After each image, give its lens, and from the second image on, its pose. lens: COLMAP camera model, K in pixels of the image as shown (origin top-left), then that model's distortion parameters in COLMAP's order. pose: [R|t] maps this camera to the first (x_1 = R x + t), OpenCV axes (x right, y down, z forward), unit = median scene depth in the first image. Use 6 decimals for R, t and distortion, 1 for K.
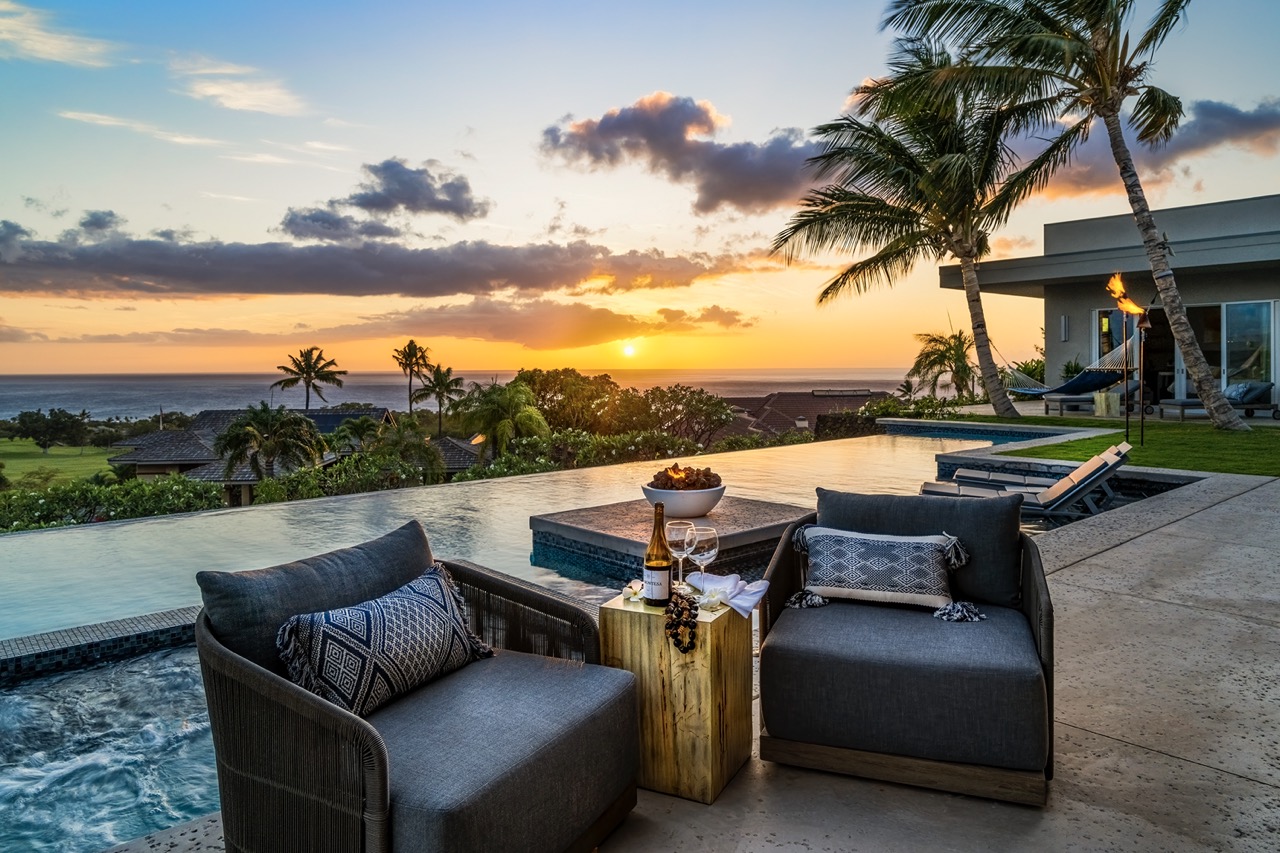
lens RADIAL K [[833.0, 0, 632.5], [0, 833.0, 375.2], [0, 0, 1]] dist [-0.003951, 0.000943]
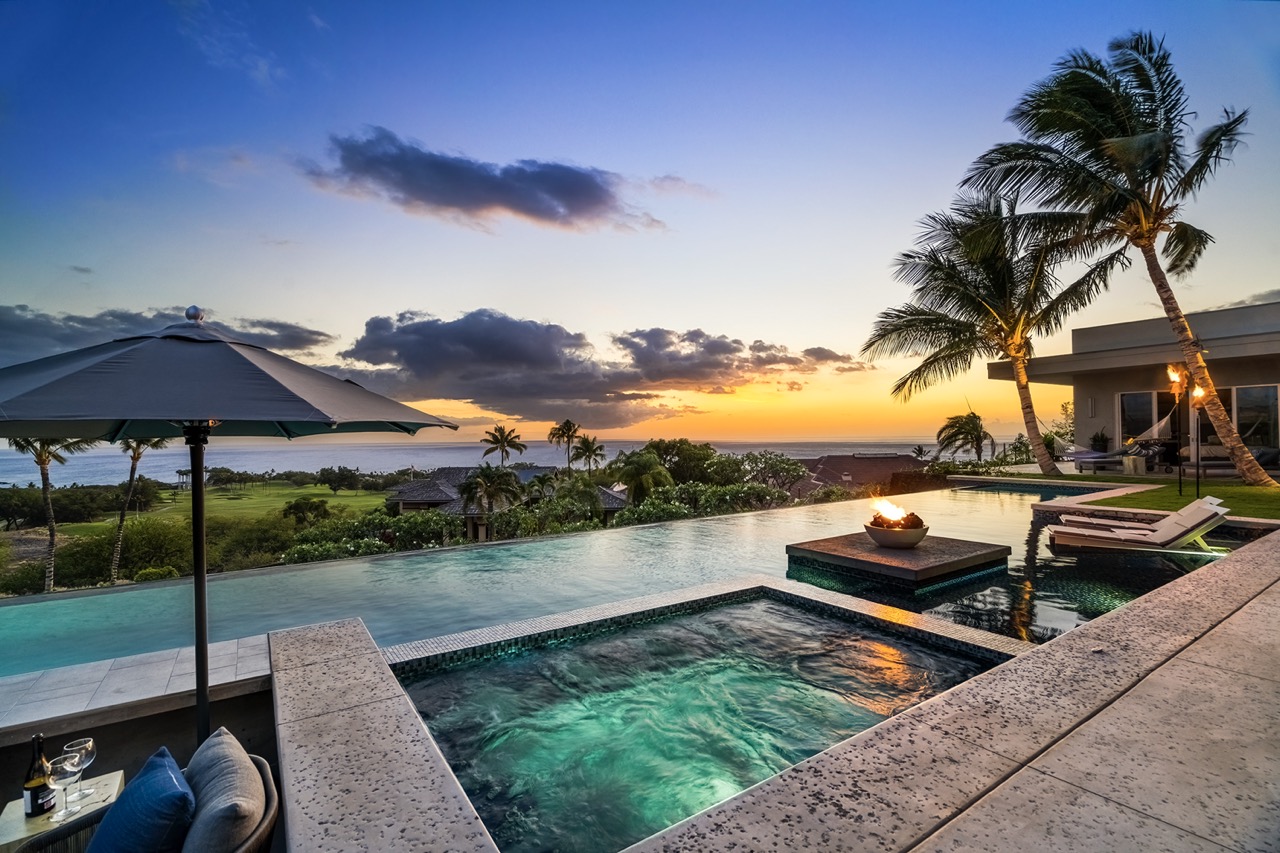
lens RADIAL K [[577.8, 0, 631.5], [0, 577.8, 444.4], [0, 0, 1]] dist [-0.000531, -0.000318]
pose [[0.990541, -0.003716, -0.137168, -0.081676], [0.004046, 0.999990, 0.002123, -0.003092], [0.137159, -0.002658, 0.990546, -0.011488]]
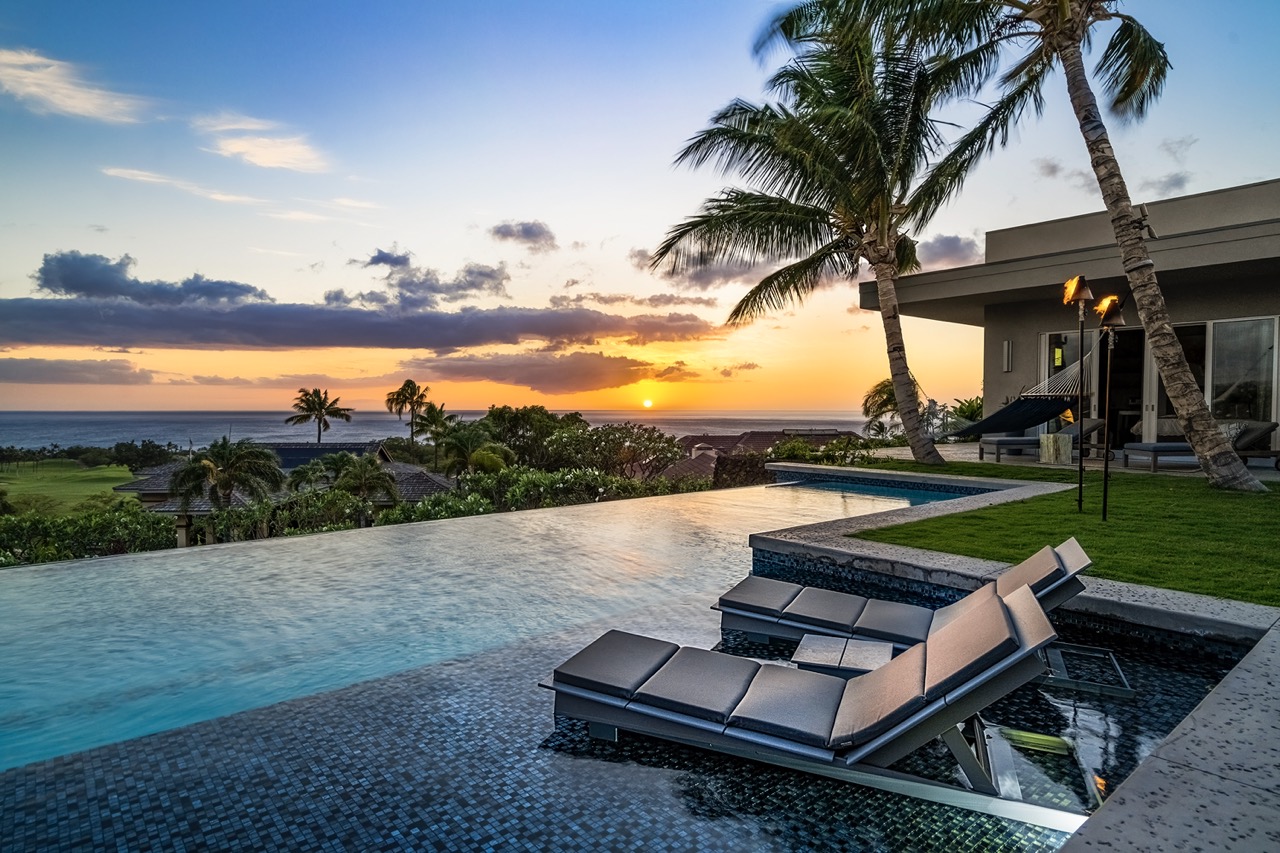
lens RADIAL K [[715.2, 0, 640.0], [0, 715.2, 429.6], [0, 0, 1]] dist [0.017489, 0.000895]
pose [[0.999863, 0.010117, -0.013092, 0.157591], [-0.009866, 0.999769, 0.019092, 0.006810], [0.013282, -0.018960, 0.999732, 0.266163]]
